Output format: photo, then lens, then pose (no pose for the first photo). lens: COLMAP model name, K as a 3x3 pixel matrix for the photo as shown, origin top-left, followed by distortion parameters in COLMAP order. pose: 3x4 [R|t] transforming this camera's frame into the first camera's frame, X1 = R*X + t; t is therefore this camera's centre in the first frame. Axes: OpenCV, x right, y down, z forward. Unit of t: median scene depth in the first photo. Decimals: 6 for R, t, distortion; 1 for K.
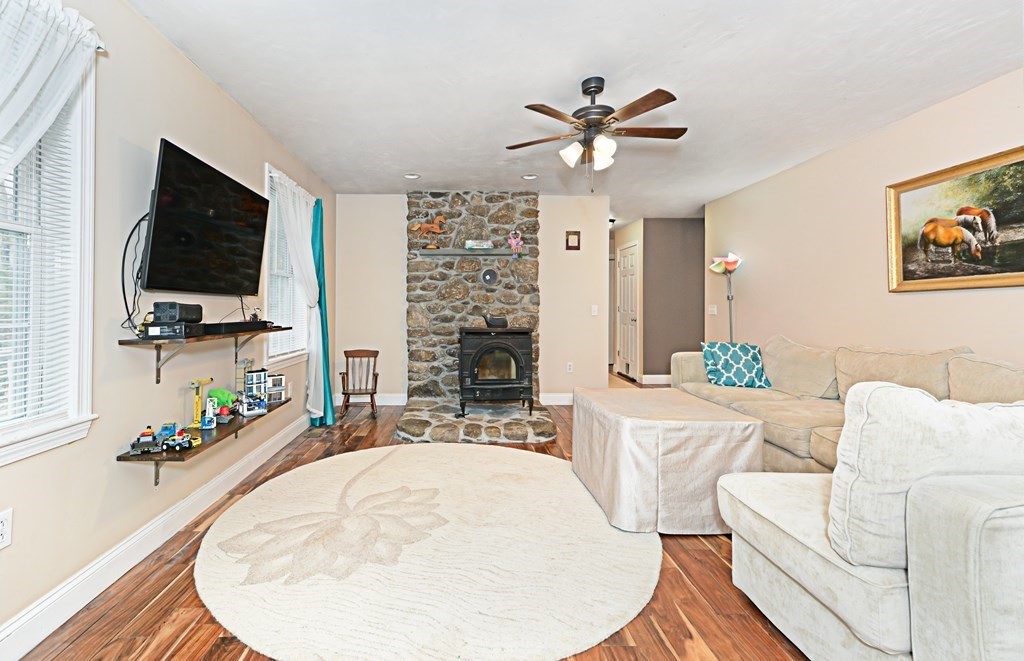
lens RADIAL K [[442.0, 0, 459.4], [0, 442.0, 316.6], [0, 0, 1]] dist [0.001067, 0.000033]
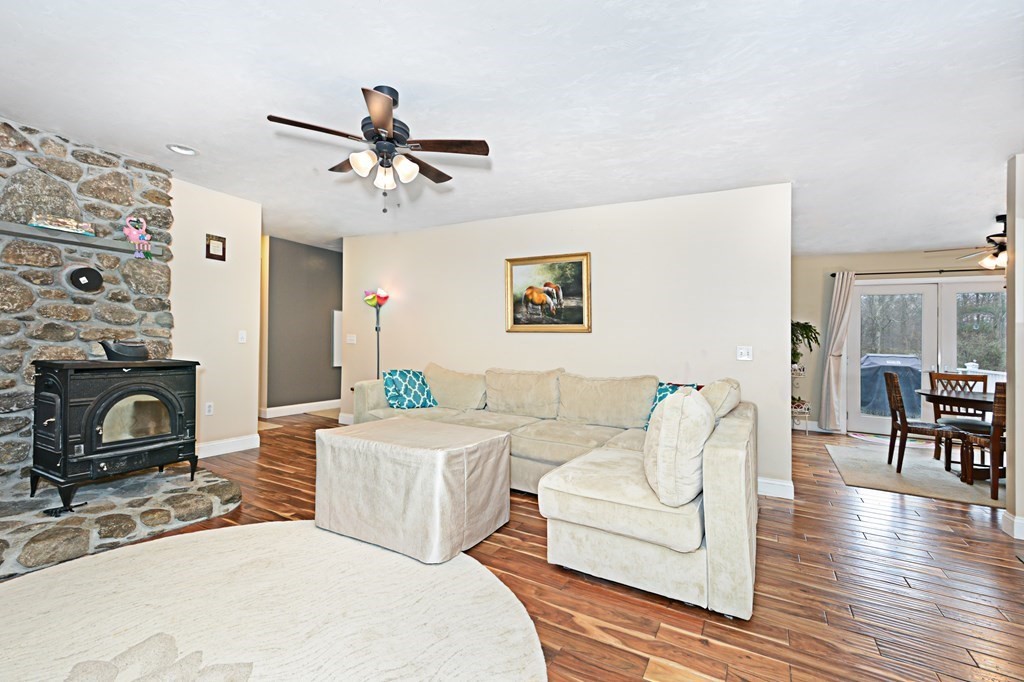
lens RADIAL K [[442.0, 0, 513.2], [0, 442.0, 345.8], [0, 0, 1]] dist [0.001674, -0.000290]
pose [[0.497306, 0.009224, 0.867526, -0.235225], [-0.016077, 0.999870, -0.001415, -0.005722], [-0.867426, -0.013243, 0.497390, 0.204918]]
